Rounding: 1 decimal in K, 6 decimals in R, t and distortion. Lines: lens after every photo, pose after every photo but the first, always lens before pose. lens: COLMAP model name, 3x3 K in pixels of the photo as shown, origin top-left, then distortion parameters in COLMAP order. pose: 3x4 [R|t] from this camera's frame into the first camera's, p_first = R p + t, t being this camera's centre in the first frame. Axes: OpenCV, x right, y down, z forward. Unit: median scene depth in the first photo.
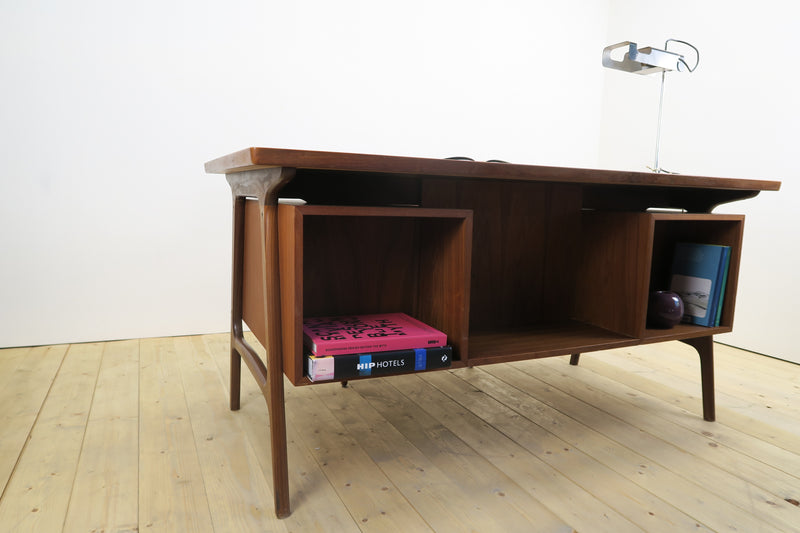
lens RADIAL K [[552.0, 0, 399.1], [0, 552.0, 268.2], [0, 0, 1]] dist [-0.028133, 0.015402]
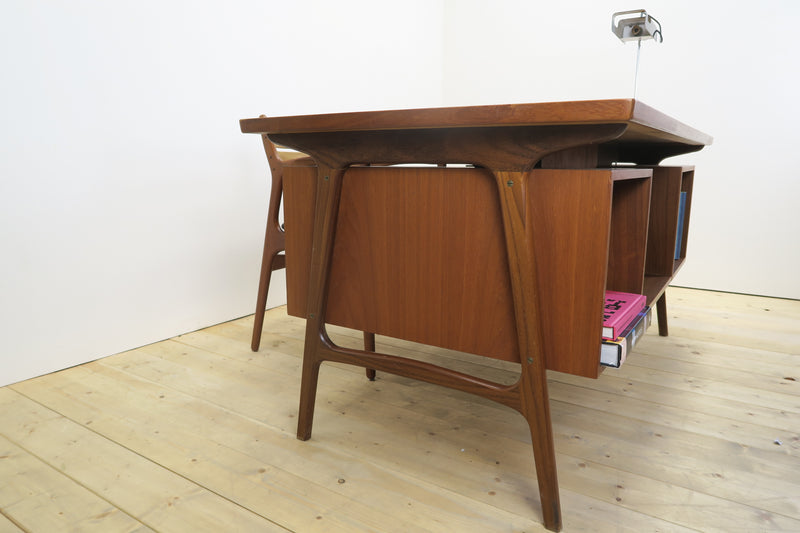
lens RADIAL K [[552.0, 0, 398.9], [0, 552.0, 268.3], [0, 0, 1]] dist [-0.028133, 0.015402]
pose [[0.848325, -0.130817, 0.513060, -0.658147], [0.094876, 0.990871, 0.095772, -0.054936], [-0.520906, -0.032569, 0.852993, 0.317310]]
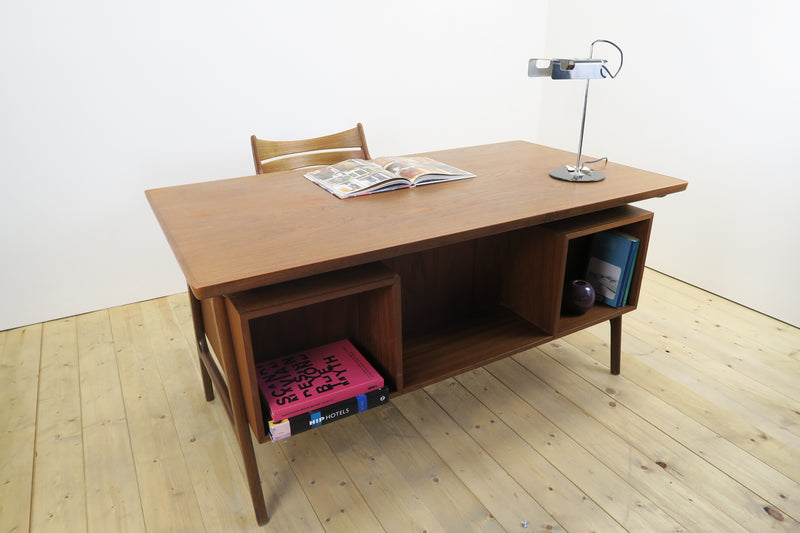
lens RADIAL K [[552.0, 0, 397.2], [0, 552.0, 269.4], [0, 0, 1]] dist [-0.028133, 0.015402]
pose [[0.996120, -0.070718, 0.052377, 0.057688], [0.053254, 0.958235, 0.280981, -0.358826], [-0.070060, -0.277102, 0.958283, -0.058479]]
